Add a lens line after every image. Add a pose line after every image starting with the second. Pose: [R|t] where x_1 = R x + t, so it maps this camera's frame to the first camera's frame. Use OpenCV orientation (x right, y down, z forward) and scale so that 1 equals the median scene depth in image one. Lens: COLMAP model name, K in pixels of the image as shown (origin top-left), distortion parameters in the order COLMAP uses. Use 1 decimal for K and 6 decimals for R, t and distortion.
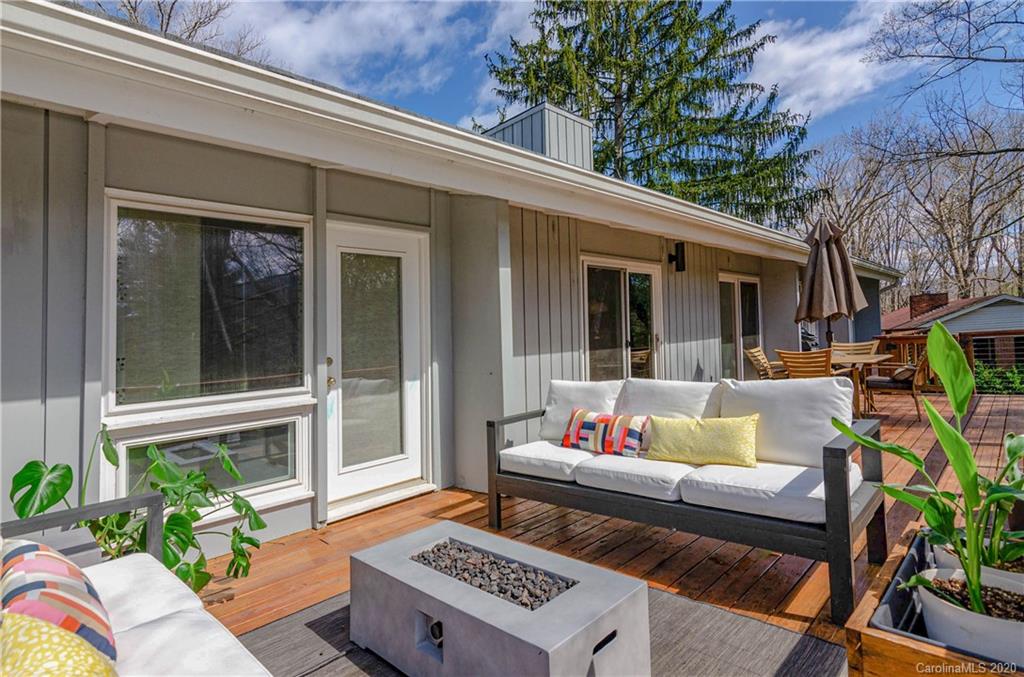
lens RADIAL K [[497.2, 0, 515.9], [0, 497.2, 337.4], [0, 0, 1]] dist [0.000528, 0.001711]
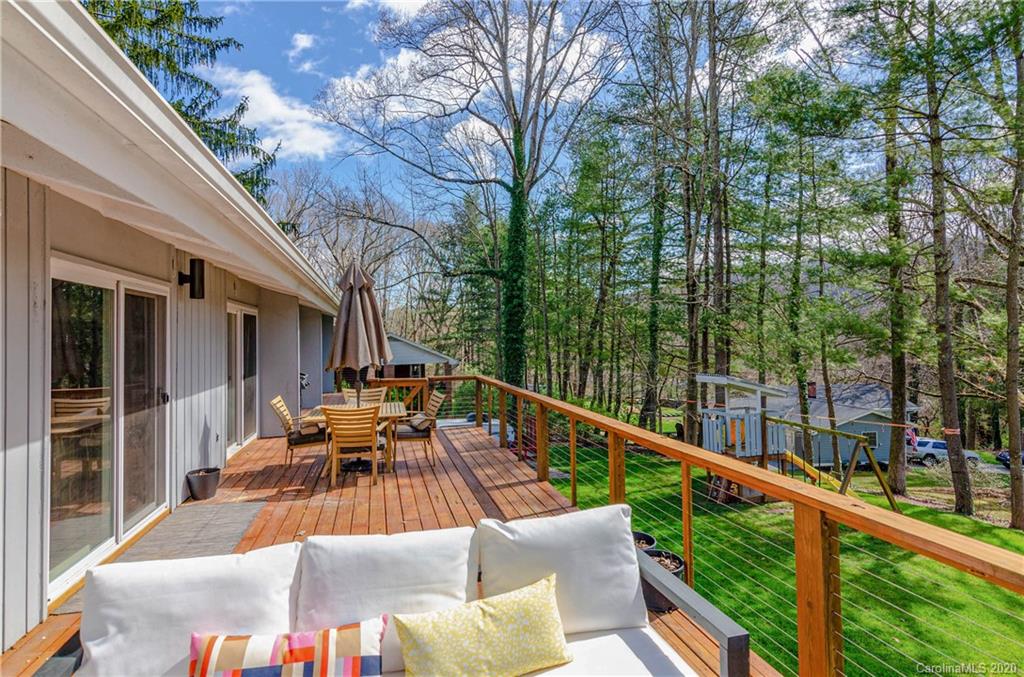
lens RADIAL K [[497.2, 0, 481.8], [0, 497.2, 351.9], [0, 0, 1]] dist [0.000528, 0.001711]
pose [[0.518783, 0.027684, 0.854457, -0.071268], [-0.027013, 0.999507, -0.015983, -0.058208], [-0.854479, -0.014790, 0.519276, 0.285859]]
